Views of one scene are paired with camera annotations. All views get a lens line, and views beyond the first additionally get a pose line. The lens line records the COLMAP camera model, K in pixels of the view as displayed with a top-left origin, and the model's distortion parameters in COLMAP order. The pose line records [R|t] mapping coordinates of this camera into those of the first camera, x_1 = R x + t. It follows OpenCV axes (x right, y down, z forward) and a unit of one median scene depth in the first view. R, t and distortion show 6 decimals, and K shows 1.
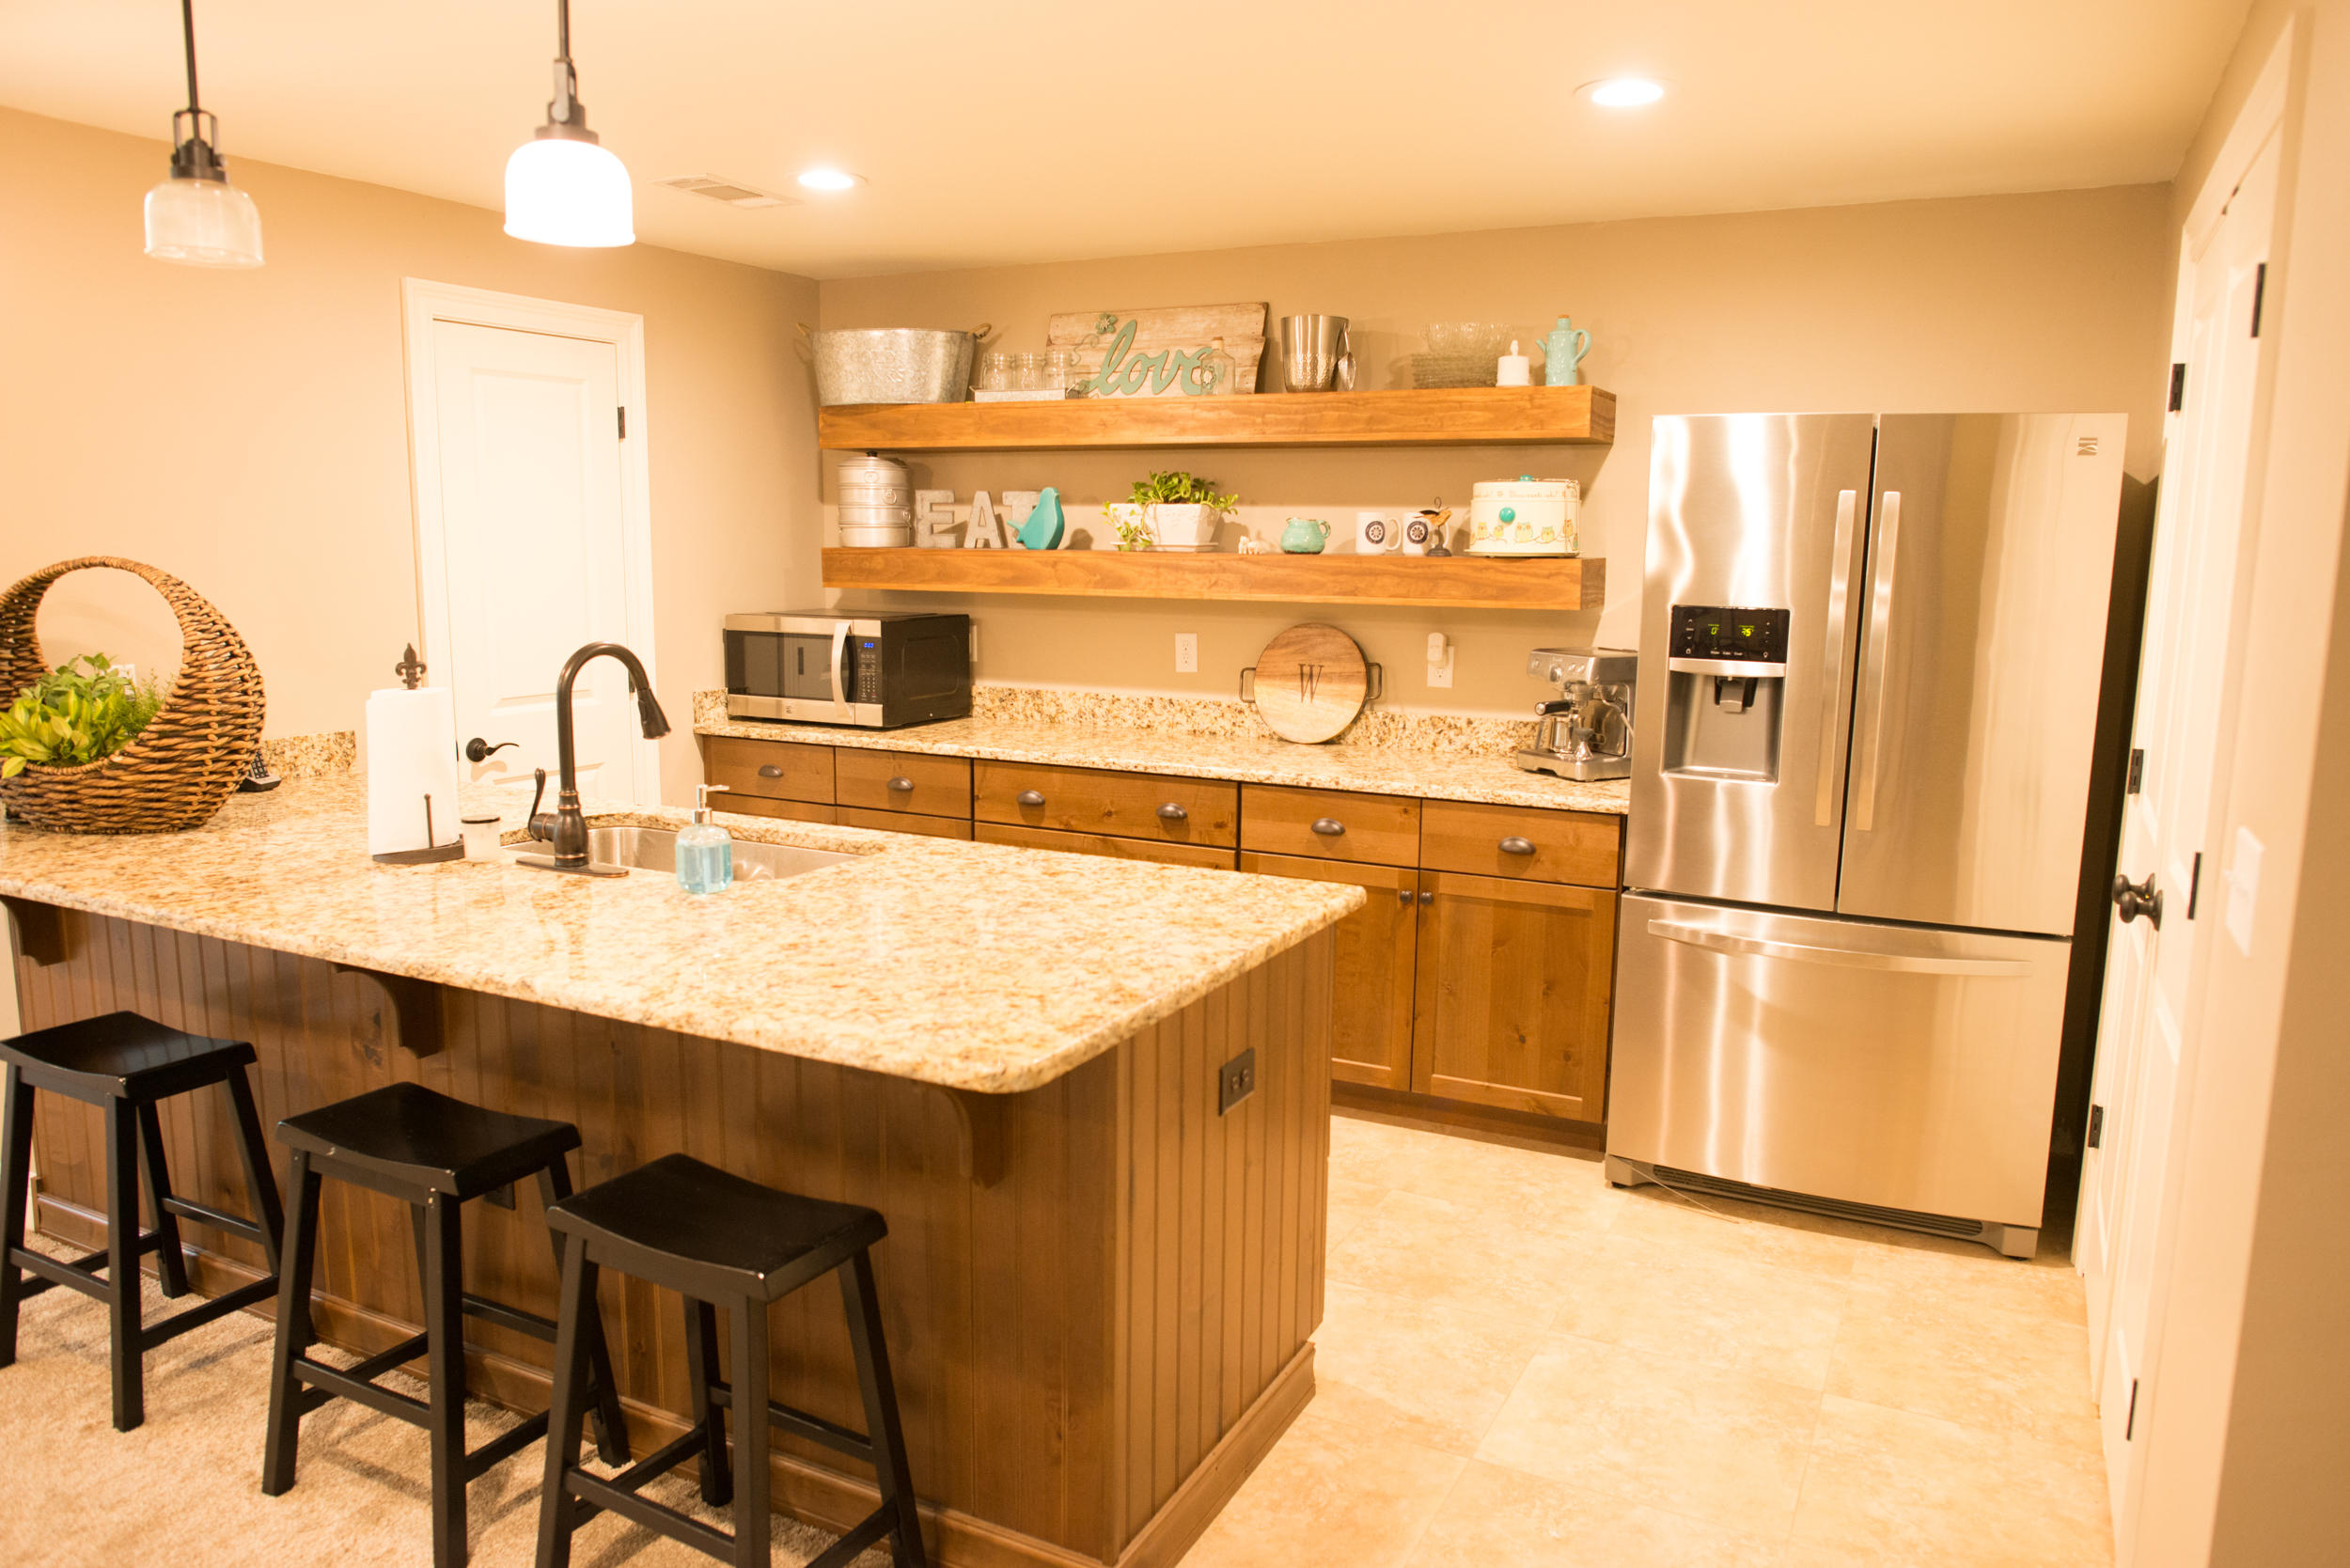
lens RADIAL K [[1609.1, 0, 1177.7], [0, 1609.1, 786.2], [0, 0, 1]] dist [0.001322, -0.000735]
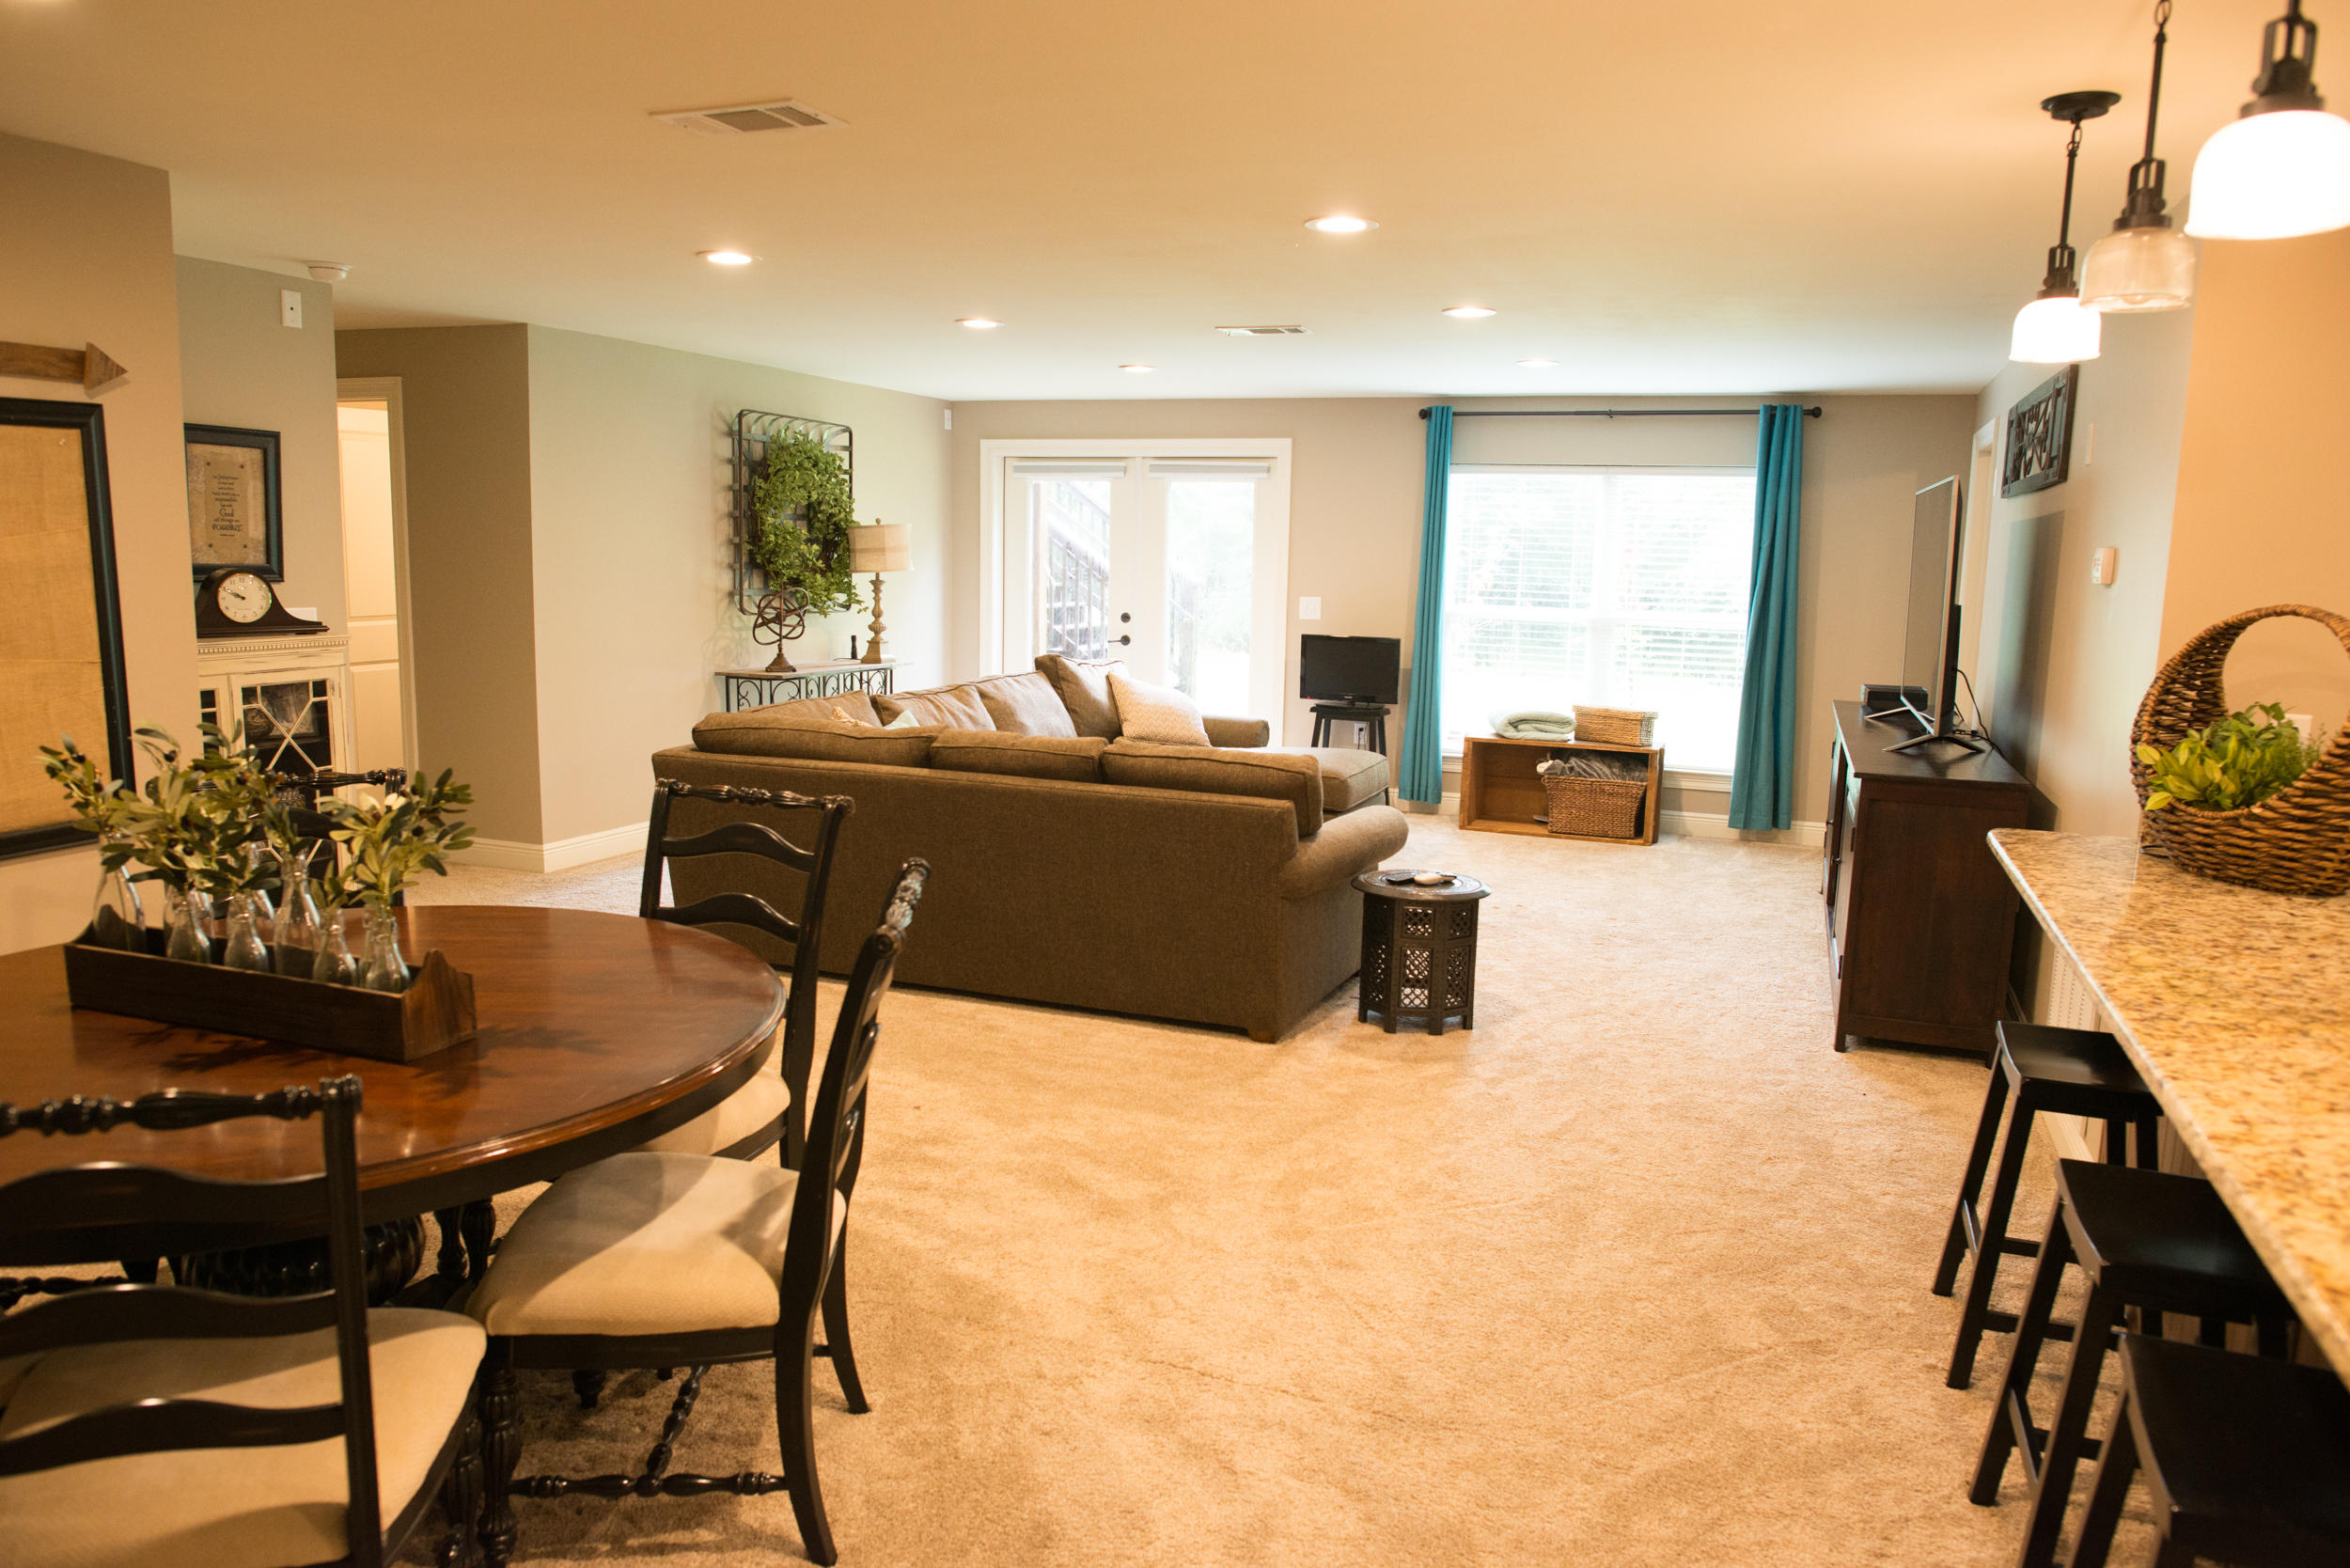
lens RADIAL K [[1609.1, 0, 1176.3], [0, 1609.1, 787.6], [0, 0, 1]] dist [0.001322, -0.000735]
pose [[0.121744, 0.126814, -0.984427, 0.221461], [-0.174450, 0.979099, 0.104553, -0.018263], [0.977111, 0.159005, 0.141323, 0.221073]]
